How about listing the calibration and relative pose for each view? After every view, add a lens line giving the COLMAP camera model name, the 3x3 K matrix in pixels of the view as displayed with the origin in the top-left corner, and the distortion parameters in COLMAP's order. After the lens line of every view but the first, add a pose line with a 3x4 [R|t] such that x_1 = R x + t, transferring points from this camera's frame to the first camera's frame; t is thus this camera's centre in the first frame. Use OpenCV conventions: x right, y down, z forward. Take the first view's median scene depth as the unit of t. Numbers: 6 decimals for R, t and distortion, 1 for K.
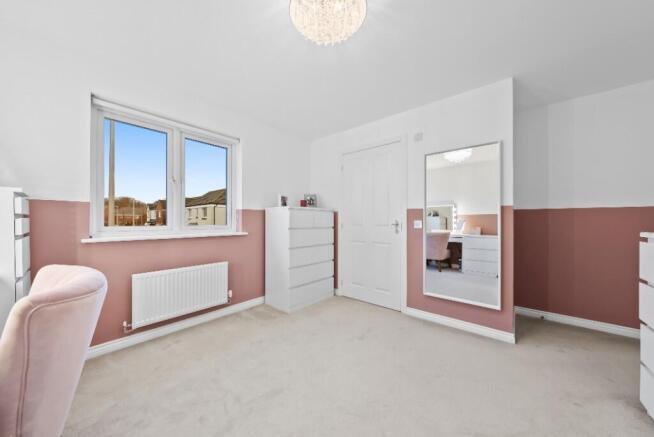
lens RADIAL K [[223.2, 0, 328.8], [0, 223.2, 221.4], [0, 0, 1]] dist [-0.000099, -0.000134]
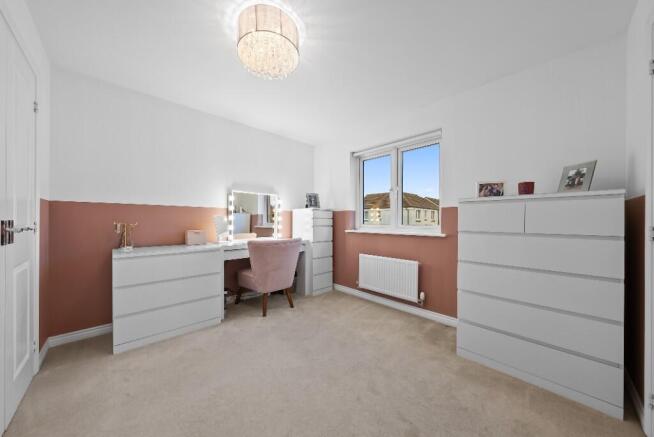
lens RADIAL K [[223.2, 0, 326.4], [0, 223.2, 219.9], [0, 0, 1]] dist [-0.000099, -0.000134]
pose [[-0.097616, -0.007661, -0.995195, 0.592983], [-0.008475, 0.999941, -0.006867, 0.005335], [0.995188, 0.007764, -0.097675, 0.714482]]
